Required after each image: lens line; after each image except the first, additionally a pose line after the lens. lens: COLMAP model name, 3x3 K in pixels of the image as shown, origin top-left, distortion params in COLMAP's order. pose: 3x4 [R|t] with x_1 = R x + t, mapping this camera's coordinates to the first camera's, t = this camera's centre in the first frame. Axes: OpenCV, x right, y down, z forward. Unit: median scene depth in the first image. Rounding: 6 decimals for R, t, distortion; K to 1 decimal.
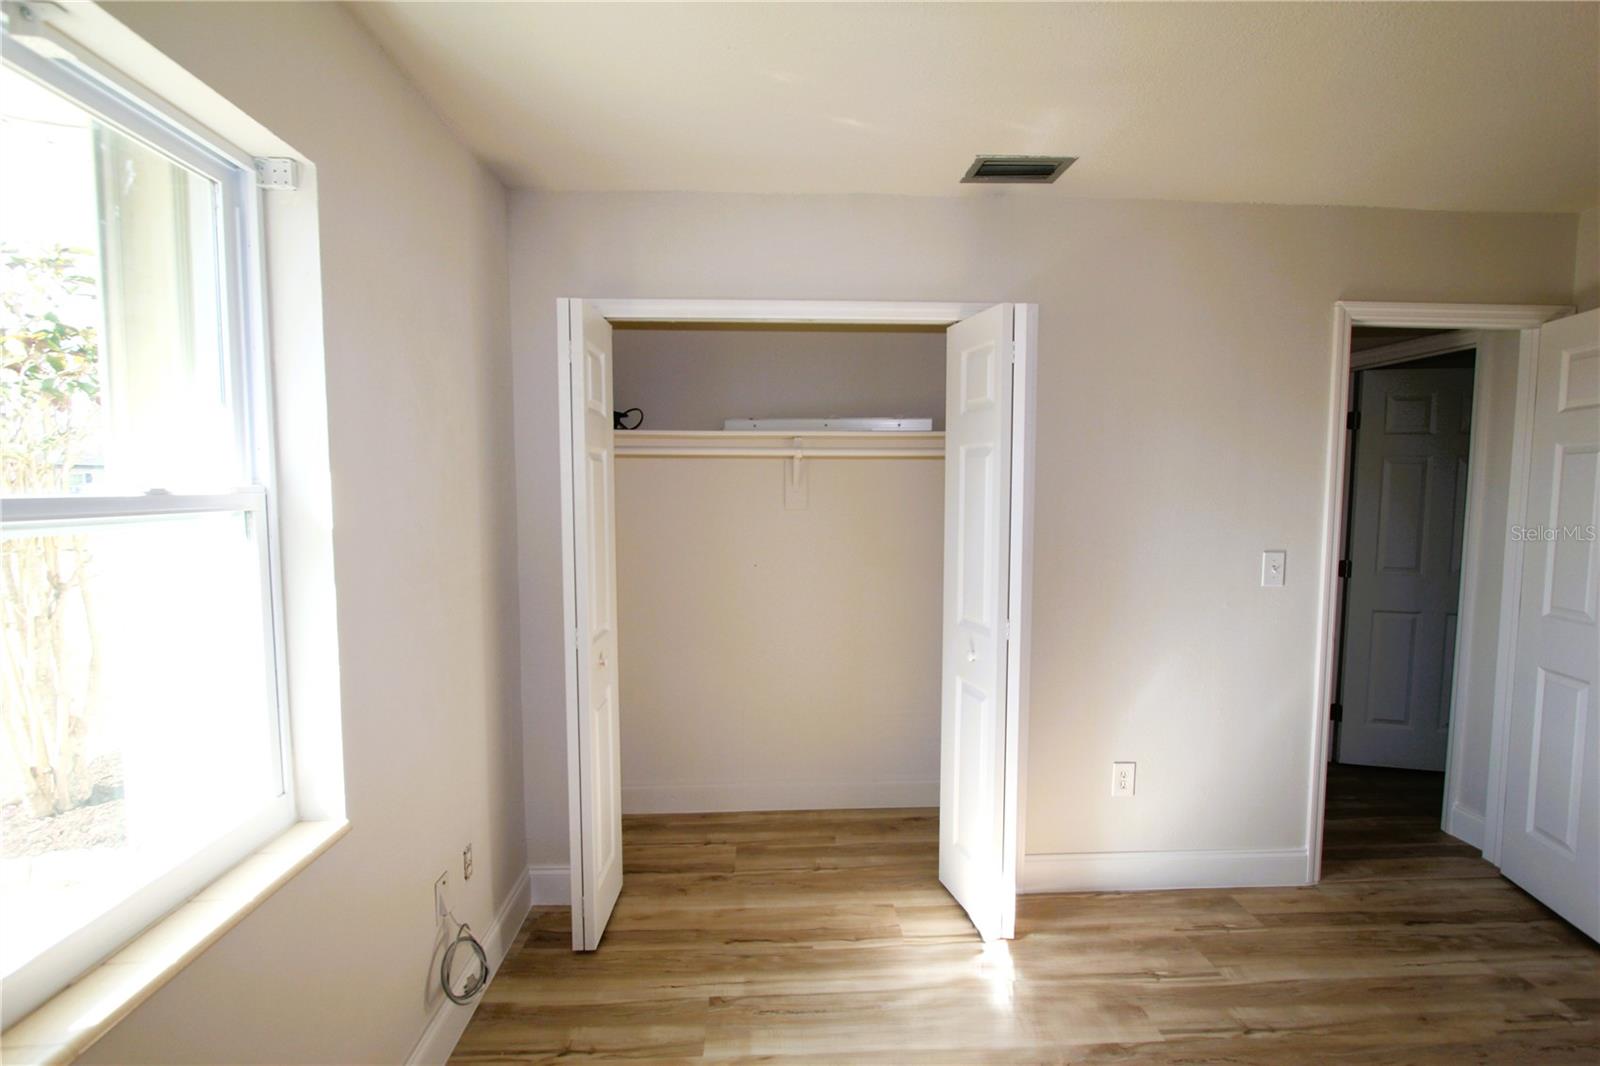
lens RADIAL K [[740.4, 0, 801.0], [0, 740.4, 541.6], [0, 0, 1]] dist [-0.001550, -0.000412]
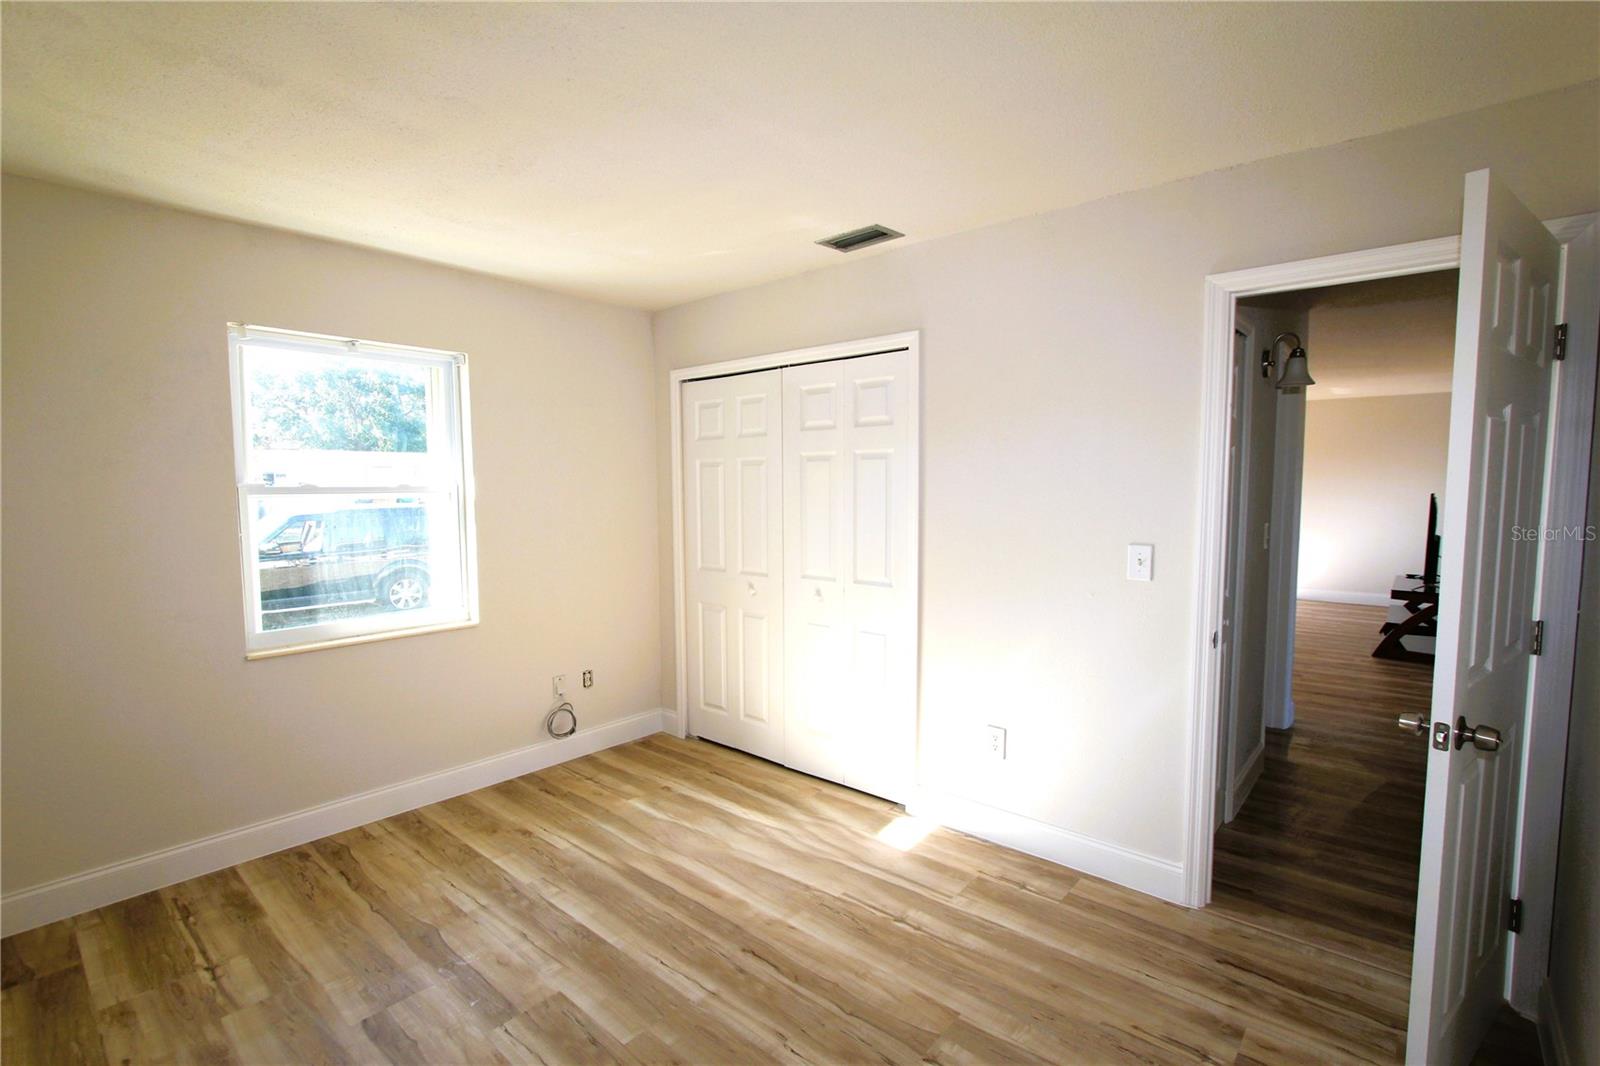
lens RADIAL K [[740.4, 0, 801.0], [0, 740.4, 541.6], [0, 0, 1]] dist [-0.001550, -0.000412]
pose [[0.722210, 0.047213, -0.690060, 1.095863], [-0.040892, 0.998837, 0.025542, 0.003350], [0.690464, 0.009771, 0.723301, -0.012085]]
